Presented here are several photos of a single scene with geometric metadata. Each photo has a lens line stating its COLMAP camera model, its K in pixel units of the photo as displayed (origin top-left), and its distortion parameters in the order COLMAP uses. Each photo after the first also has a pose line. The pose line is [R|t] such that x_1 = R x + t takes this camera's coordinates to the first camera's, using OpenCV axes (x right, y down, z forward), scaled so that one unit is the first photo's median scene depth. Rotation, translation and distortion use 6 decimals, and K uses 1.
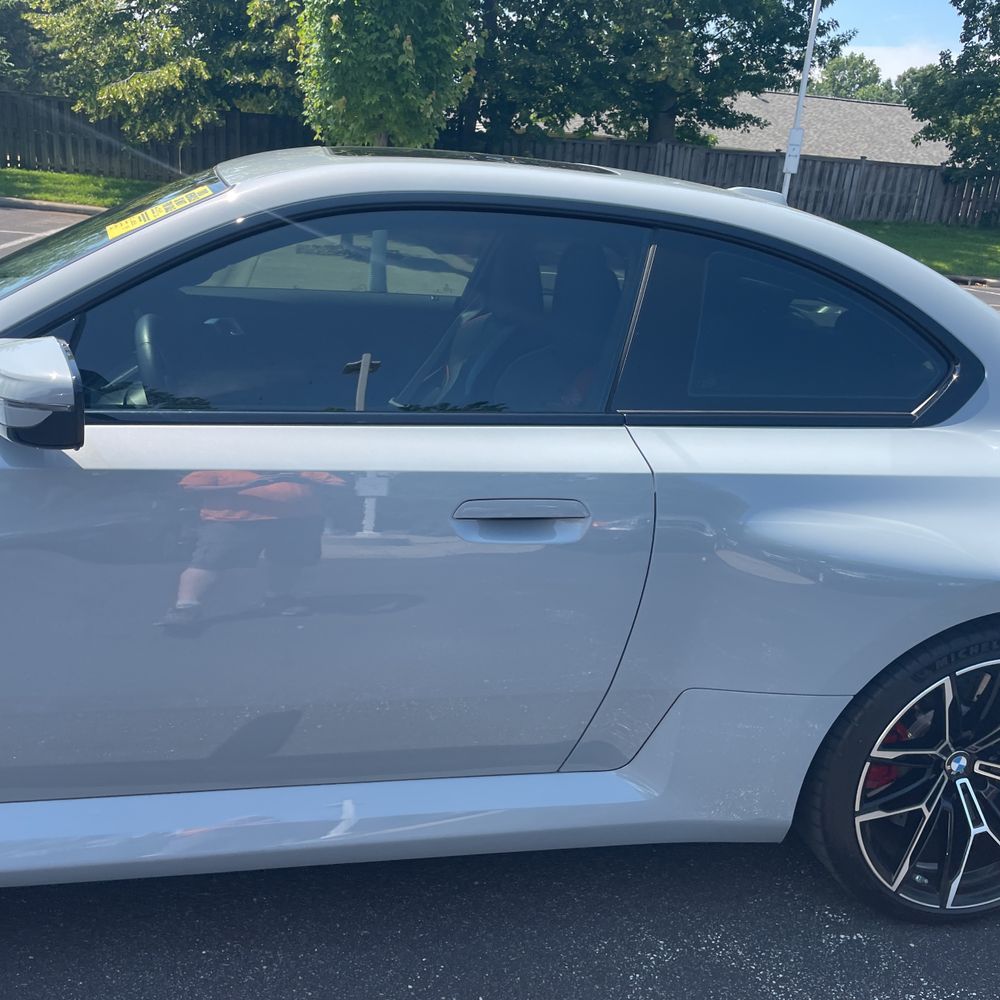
lens RADIAL K [[1010.6, 0, 498.5], [0, 1010.6, 494.7], [0, 0, 1]] dist [0.083523, -0.107417]
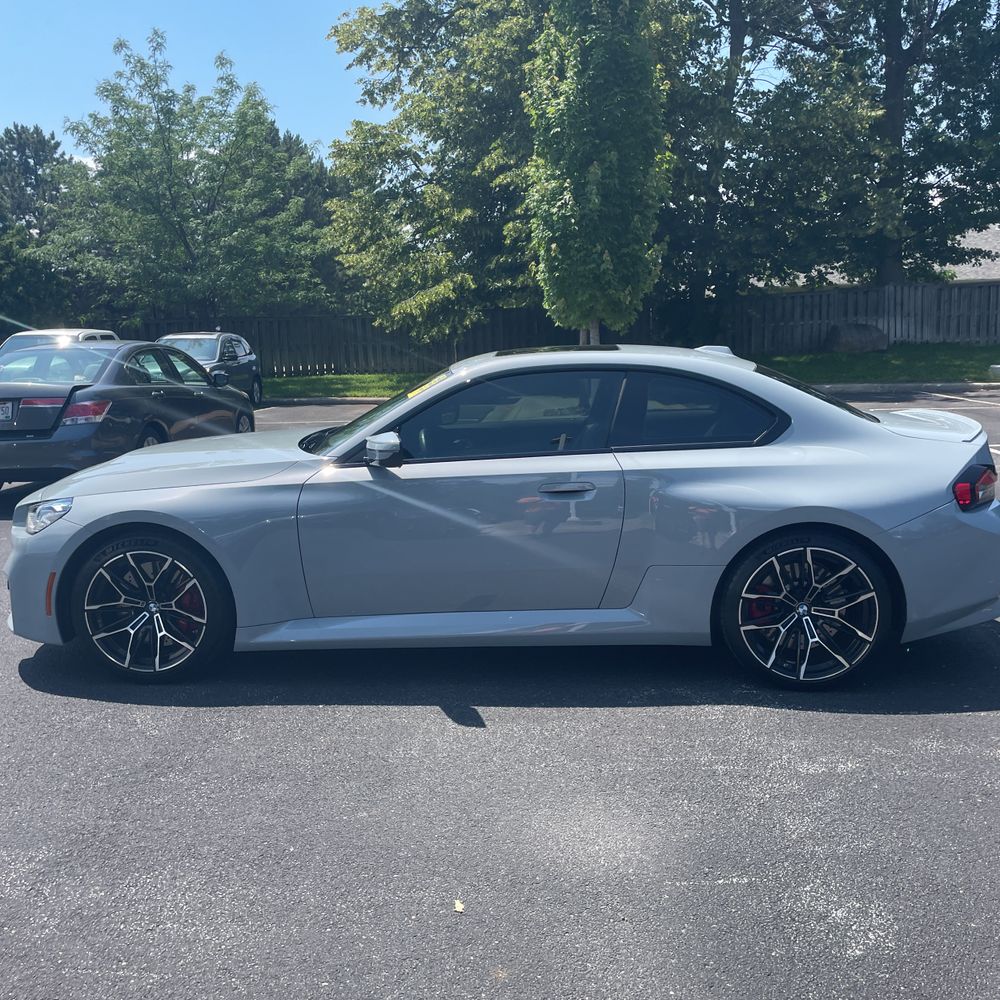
lens RADIAL K [[1010.6, 0, 498.5], [0, 1010.6, 494.7], [0, 0, 1]] dist [0.083523, -0.107417]
pose [[0.963111, -0.071751, -0.259364, 0.097456], [0.030403, 0.986641, -0.160049, 0.082250], [0.267382, 0.146260, 0.952426, -0.270162]]
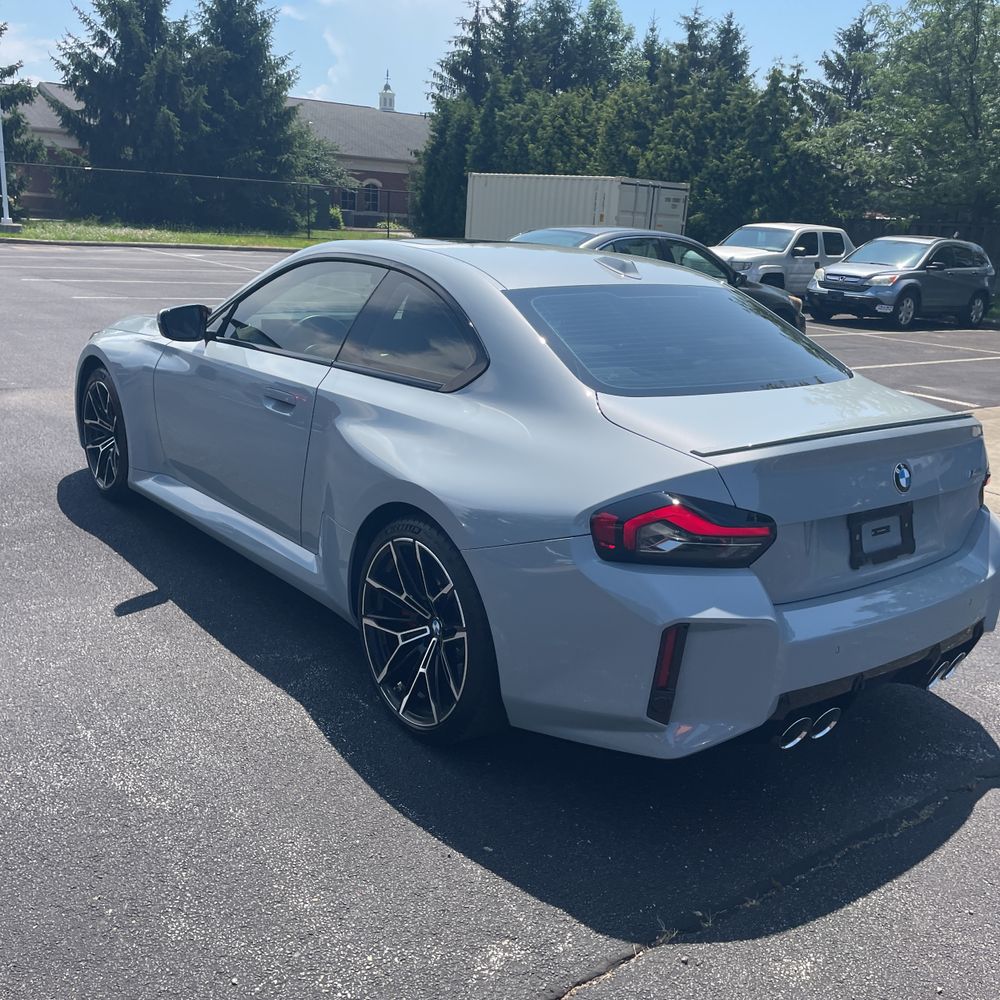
lens RADIAL K [[1014.7, 0, 508.6], [0, 1014.7, 493.2], [0, 0, 1]] dist [0.095117, -0.139474]
pose [[0.468166, 0.169582, -0.867215, 0.413785], [-0.284394, 0.958110, 0.033826, 0.000154], [0.836624, 0.230795, 0.496783, 0.076303]]
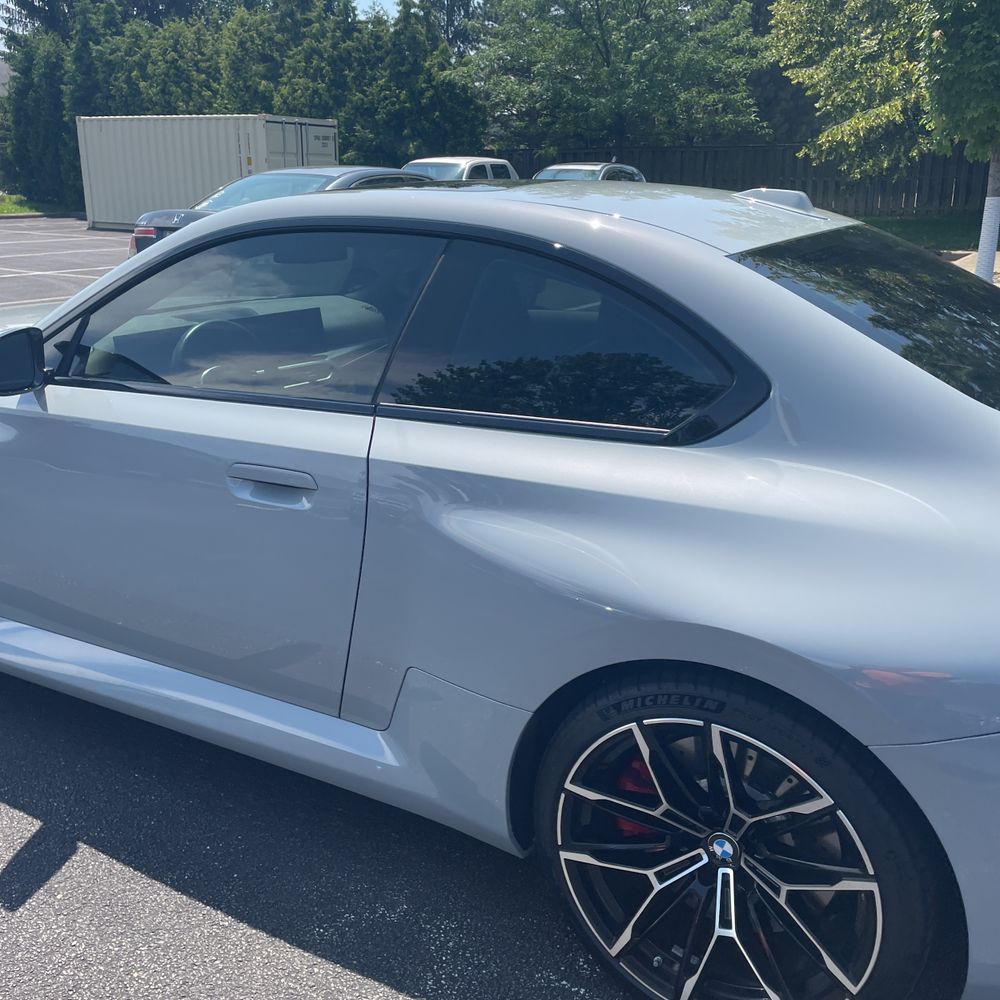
lens RADIAL K [[1010.6, 0, 498.5], [0, 1010.6, 494.7], [0, 0, 1]] dist [0.083523, -0.107417]
pose [[0.747531, 0.113515, -0.654455, 0.198859], [-0.136227, 0.990545, 0.016208, -0.003909], [0.650107, 0.077038, 0.755927, 0.051711]]
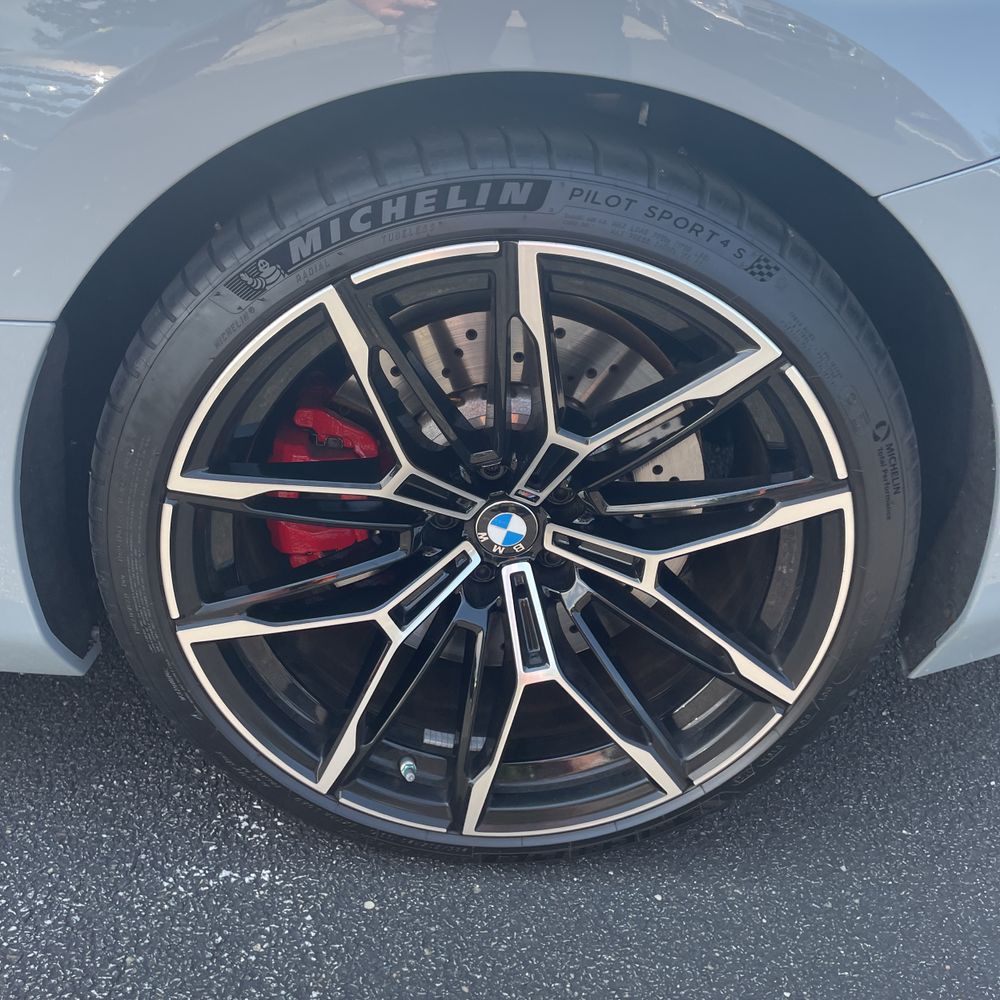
lens RADIAL K [[1014.7, 0, 508.6], [0, 1014.7, 493.2], [0, 0, 1]] dist [0.095117, -0.139474]
pose [[0.987258, 0.043208, -0.153147, 0.123412], [-0.014492, 0.982843, 0.183873, 0.040009], [0.158464, -0.179311, 0.970946, 0.139013]]
